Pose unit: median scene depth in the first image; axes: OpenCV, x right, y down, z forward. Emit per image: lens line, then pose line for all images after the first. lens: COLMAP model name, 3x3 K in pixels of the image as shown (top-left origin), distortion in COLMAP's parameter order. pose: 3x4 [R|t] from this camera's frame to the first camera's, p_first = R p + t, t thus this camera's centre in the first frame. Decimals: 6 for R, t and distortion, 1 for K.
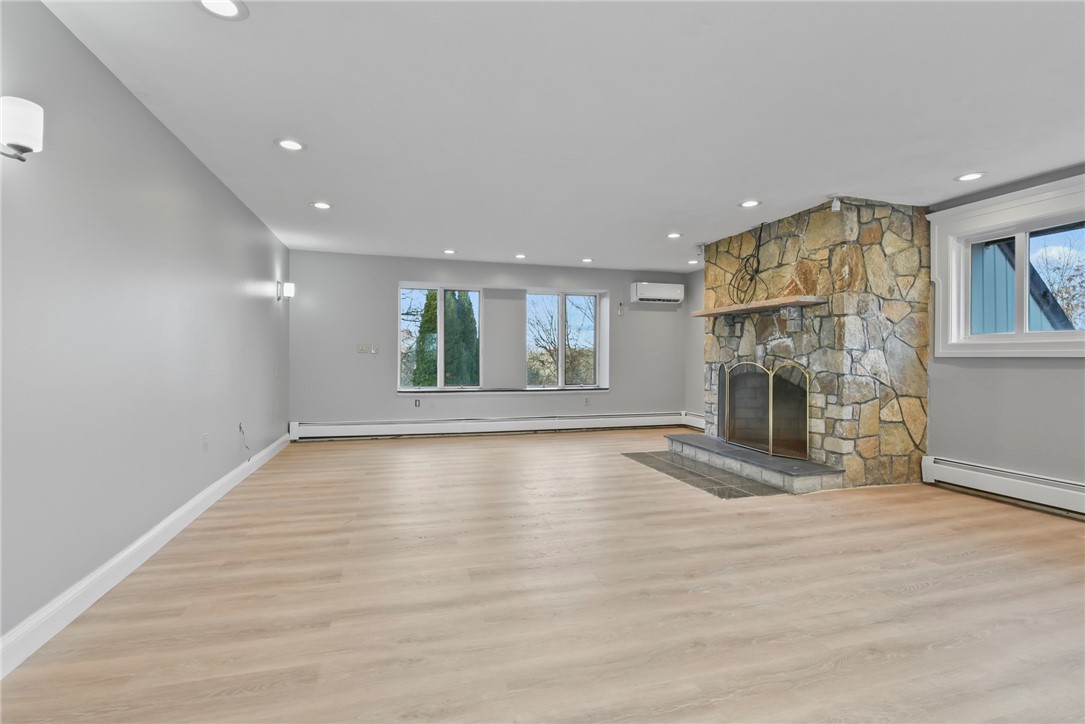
lens RADIAL K [[502.3, 0, 538.6], [0, 502.3, 364.7], [0, 0, 1]] dist [-0.012705, -0.003254]
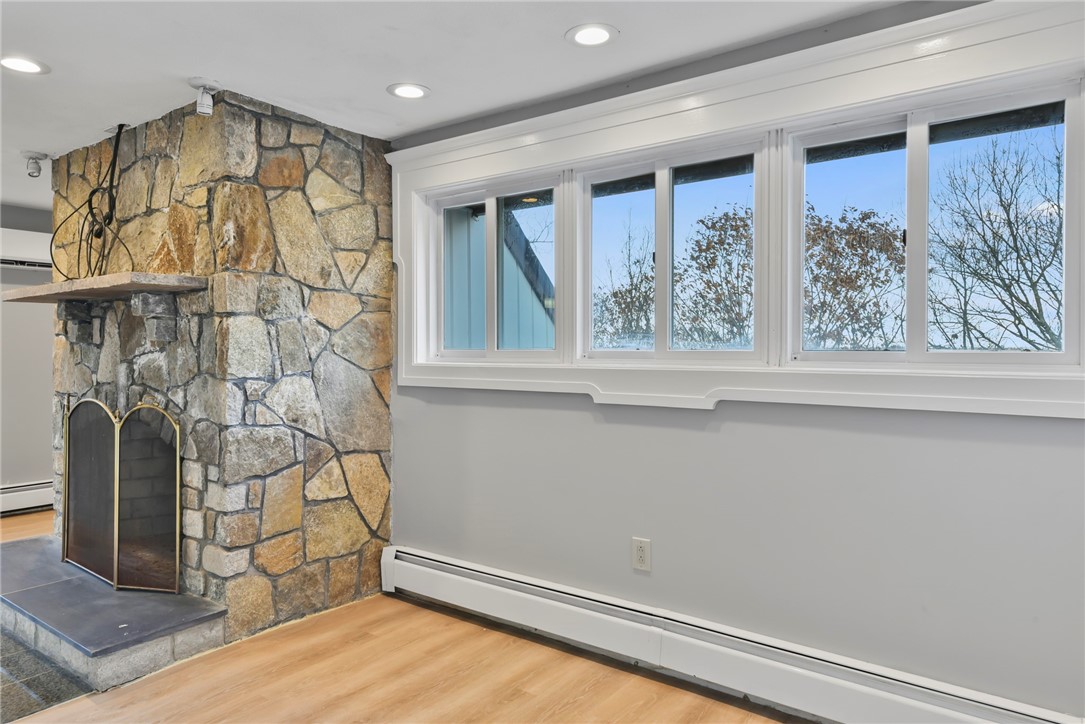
lens RADIAL K [[700.7, 0, 544.3], [0, 700.7, 356.7], [0, 0, 1]] dist [0.005741, 0.001240]
pose [[0.788066, -0.007852, 0.615541, 0.405215], [0.011269, 0.999935, -0.001672, -0.047888], [-0.615488, 0.008254, 0.788103, 0.200555]]
